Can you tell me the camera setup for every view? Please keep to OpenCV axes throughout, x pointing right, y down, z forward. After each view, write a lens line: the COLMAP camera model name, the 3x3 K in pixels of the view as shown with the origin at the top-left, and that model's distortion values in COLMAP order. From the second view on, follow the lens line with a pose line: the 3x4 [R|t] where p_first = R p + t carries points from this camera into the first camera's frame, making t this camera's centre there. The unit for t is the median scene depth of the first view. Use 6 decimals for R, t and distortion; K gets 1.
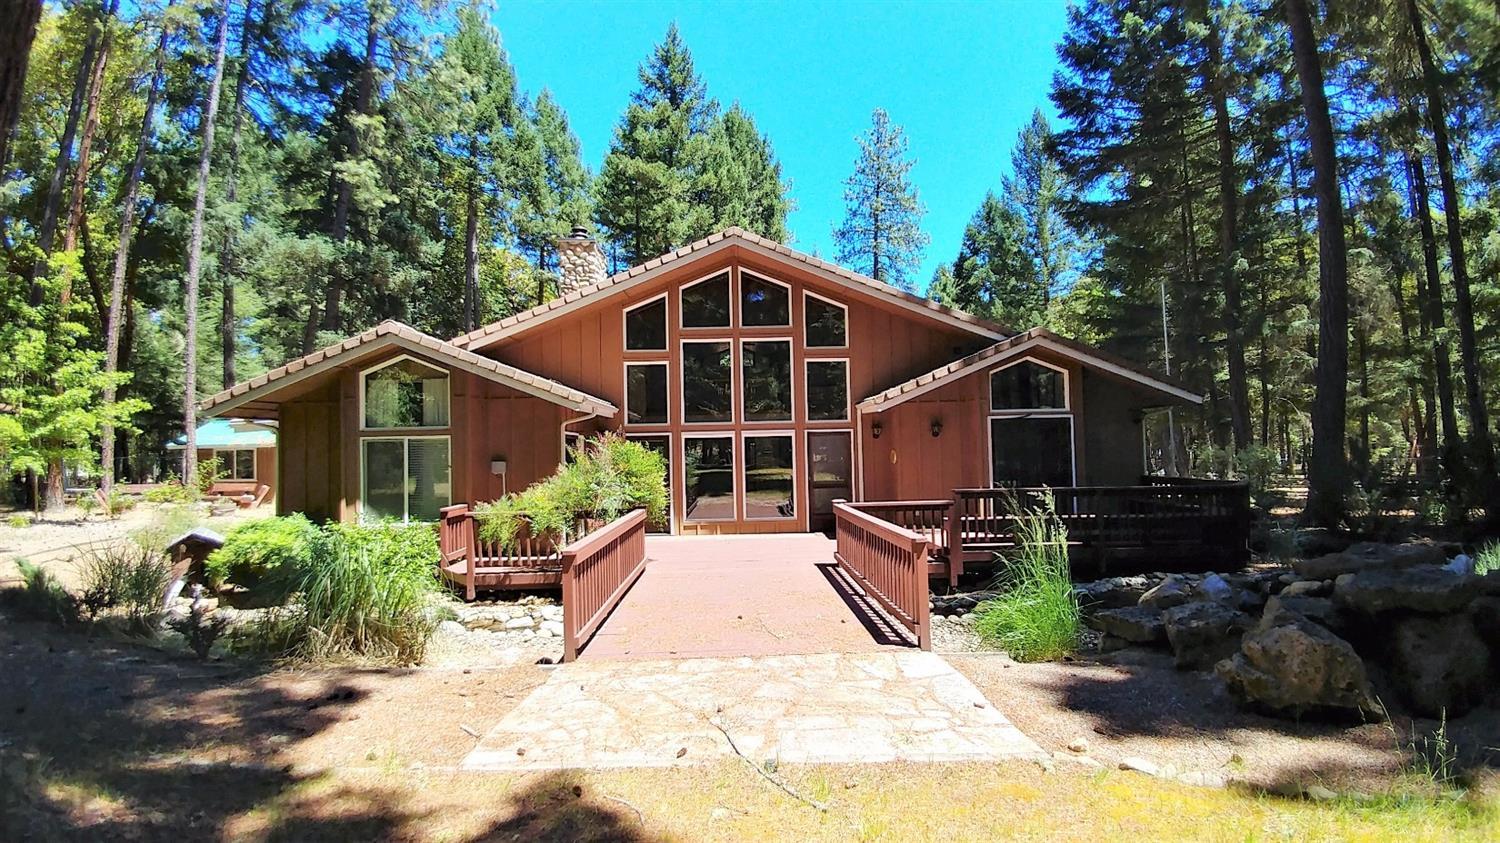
lens RADIAL K [[610.9, 0, 748.7], [0, 610.9, 427.5], [0, 0, 1]] dist [0.031018, -0.041198]
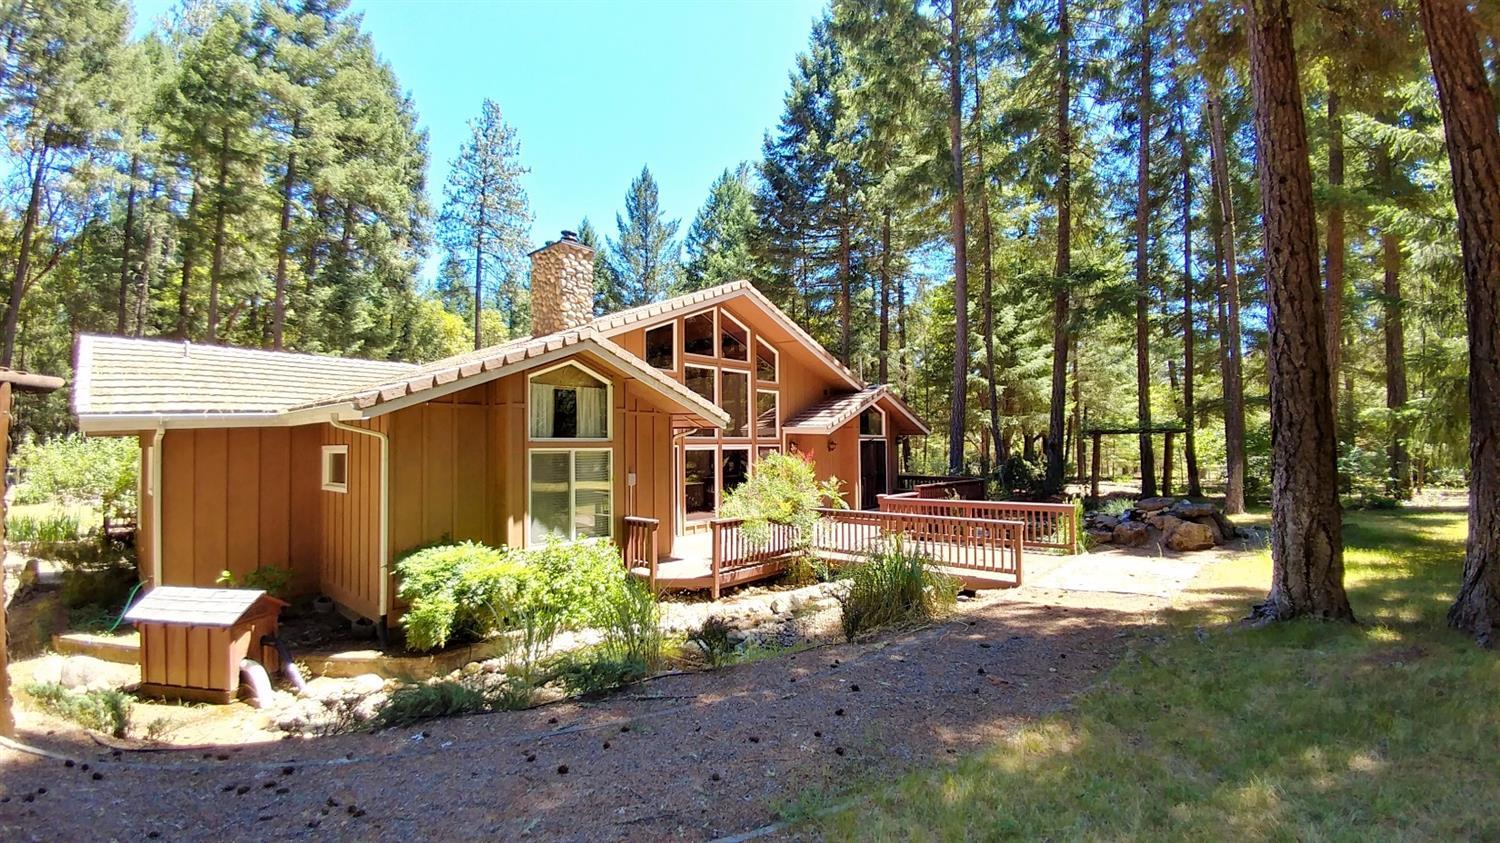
lens RADIAL K [[610.9, 0, 748.7], [0, 610.9, 427.5], [0, 0, 1]] dist [0.031018, -0.041198]
pose [[0.695405, 0.043028, 0.717329, -0.833581], [-0.040481, 0.998966, -0.020678, -0.004079], [-0.717477, -0.014659, 0.696428, 0.115622]]
